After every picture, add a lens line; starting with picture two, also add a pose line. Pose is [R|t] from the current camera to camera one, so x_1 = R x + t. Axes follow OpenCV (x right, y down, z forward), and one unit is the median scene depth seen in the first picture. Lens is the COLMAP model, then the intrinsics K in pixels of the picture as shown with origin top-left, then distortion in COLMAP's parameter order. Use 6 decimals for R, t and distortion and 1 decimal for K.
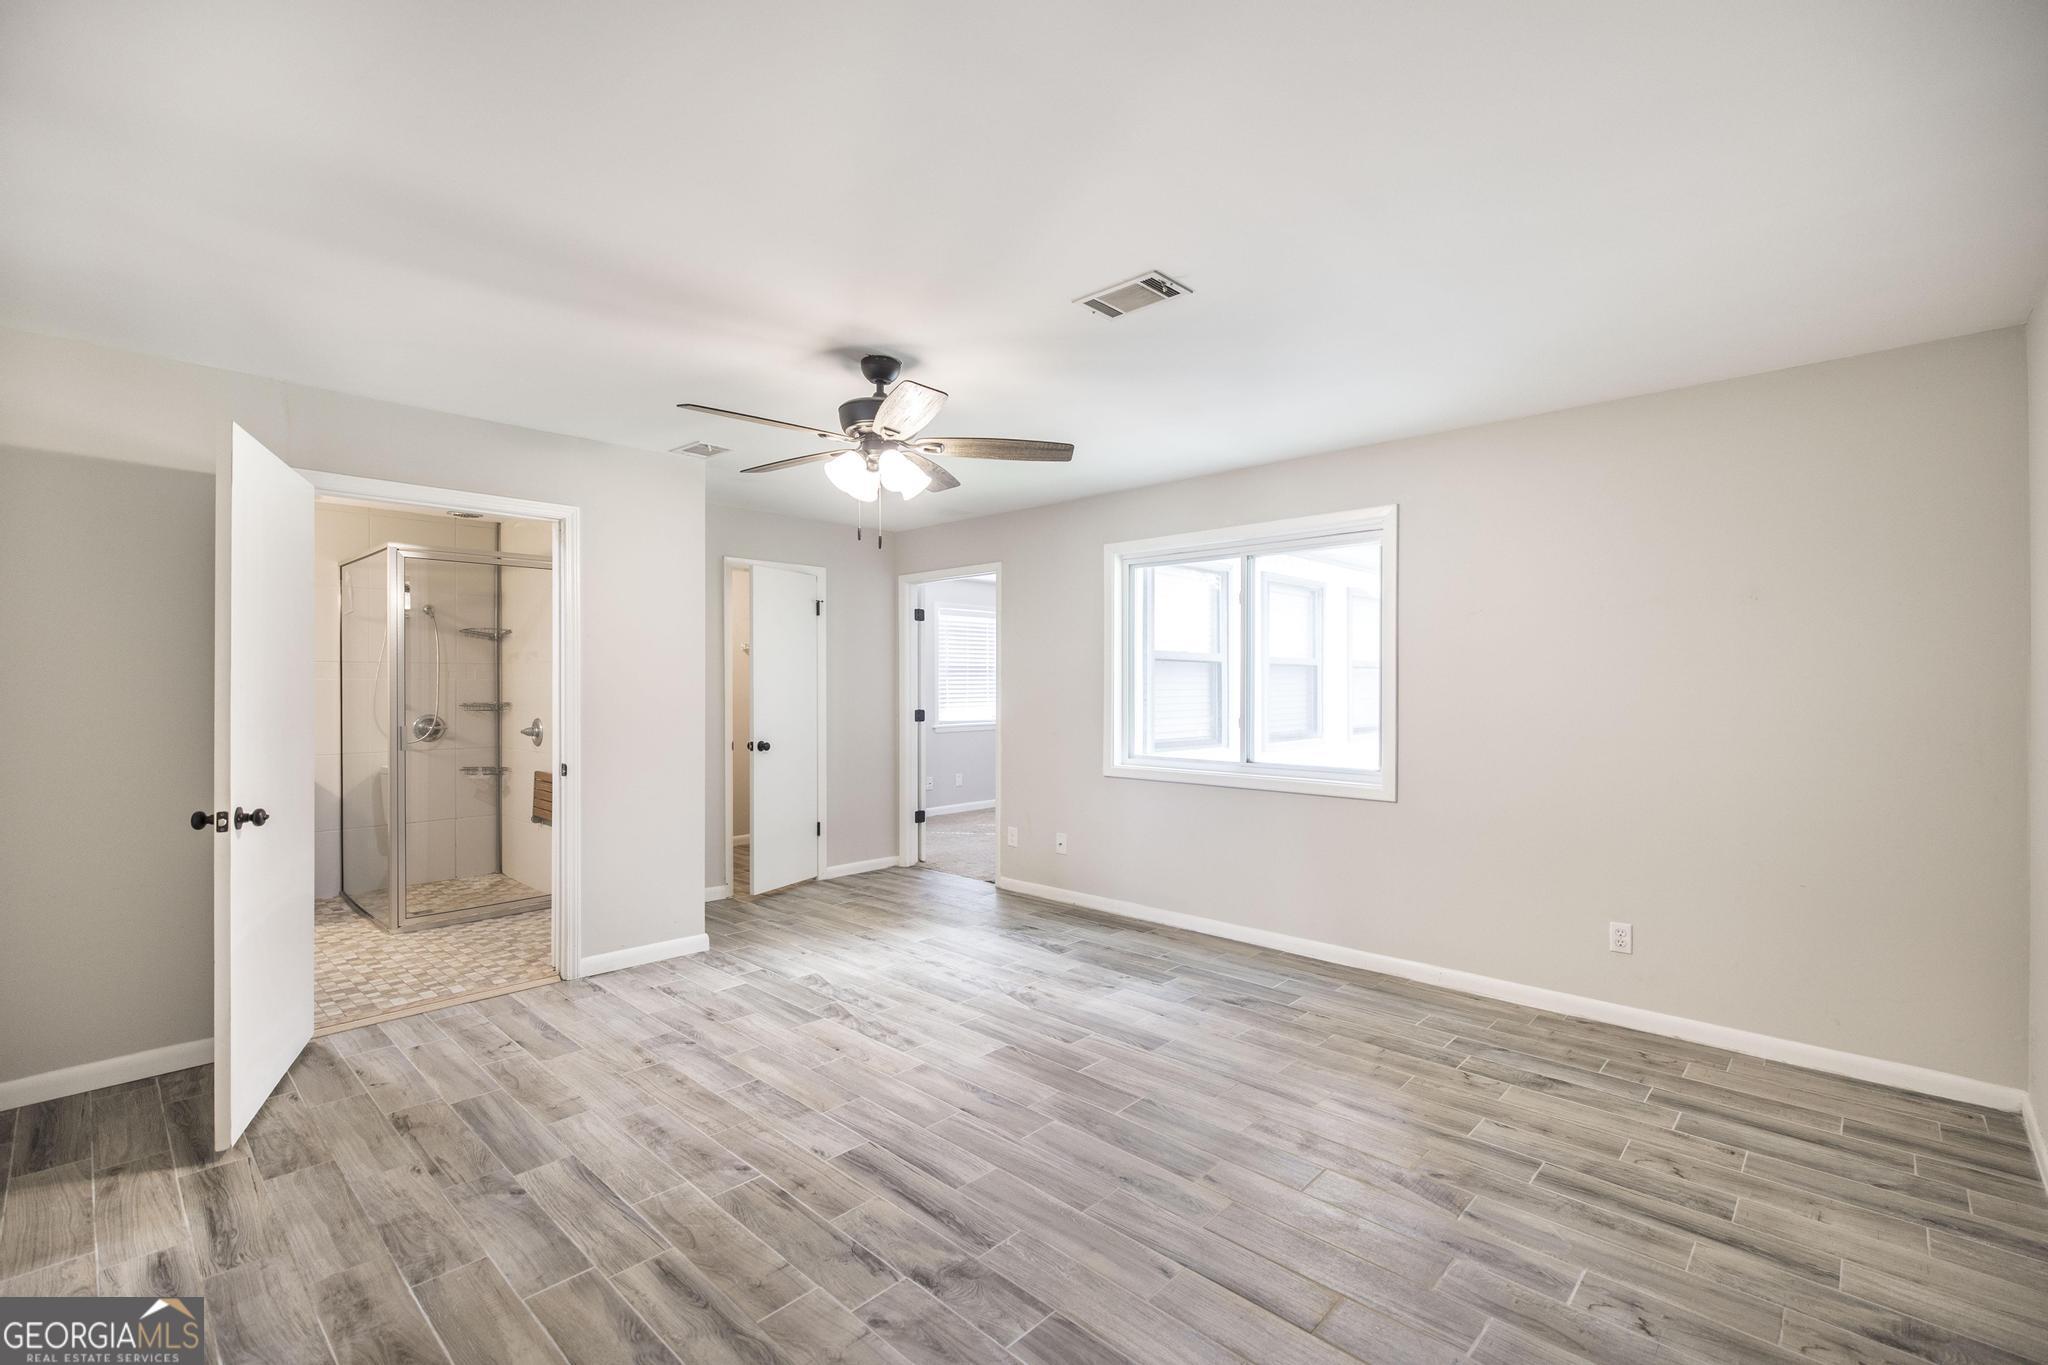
lens RADIAL K [[879.8, 0, 1036.3], [0, 879.8, 684.2], [0, 0, 1]] dist [0.004085, -0.000001]
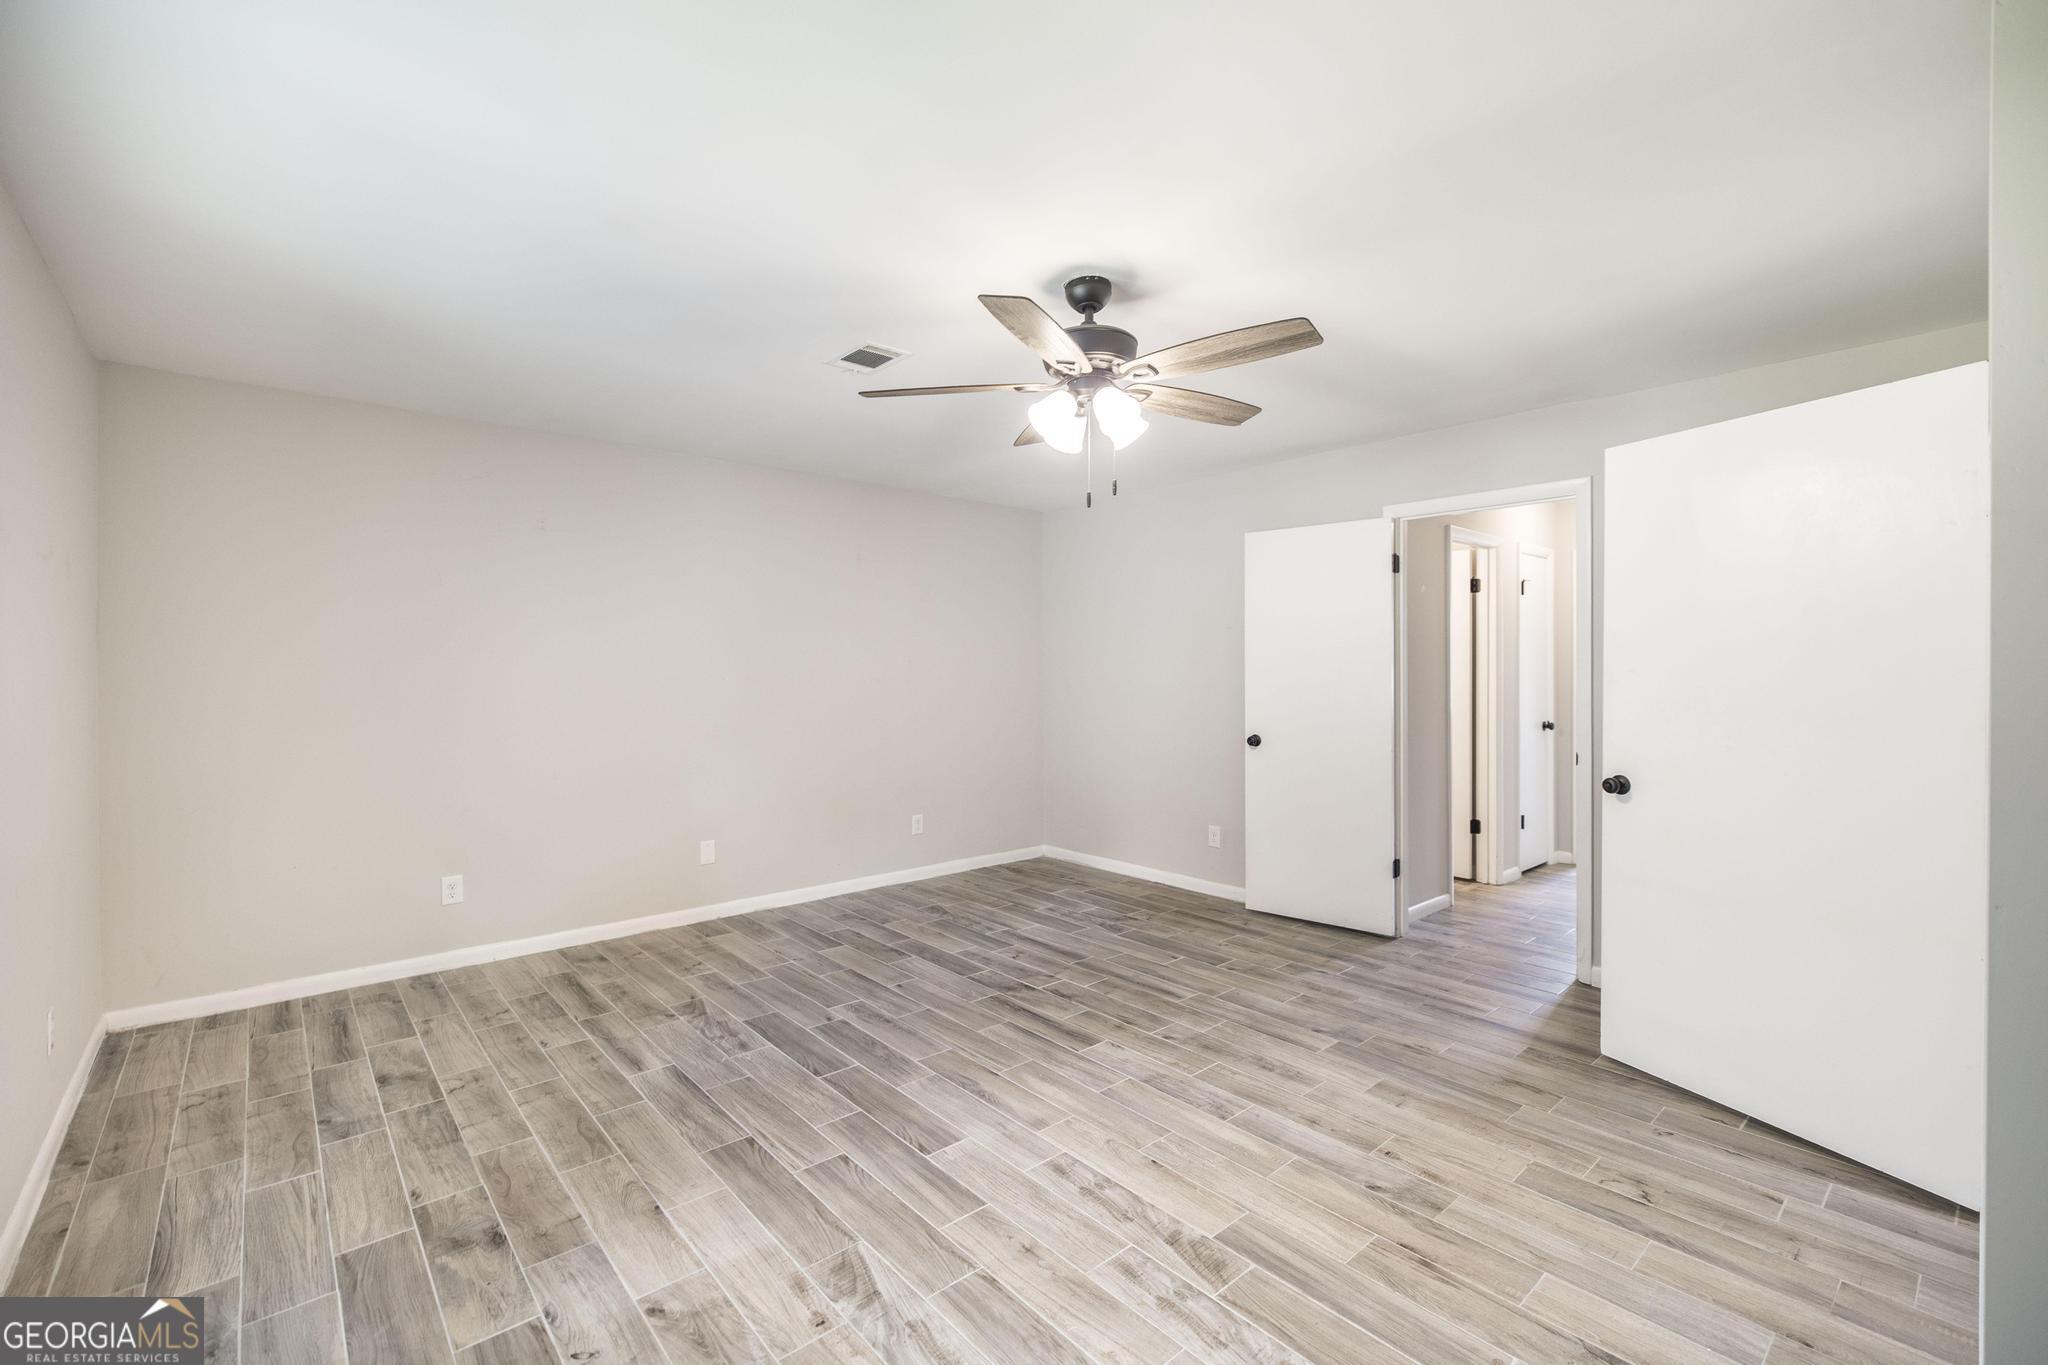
lens RADIAL K [[879.8, 0, 1036.3], [0, 879.8, 684.2], [0, 0, 1]] dist [0.004085, -0.000001]
pose [[-0.995247, -0.002387, 0.097356, -0.226602], [-0.000499, 0.999811, 0.019410, -0.001962], [-0.097384, 0.019269, -0.995060, 1.991677]]
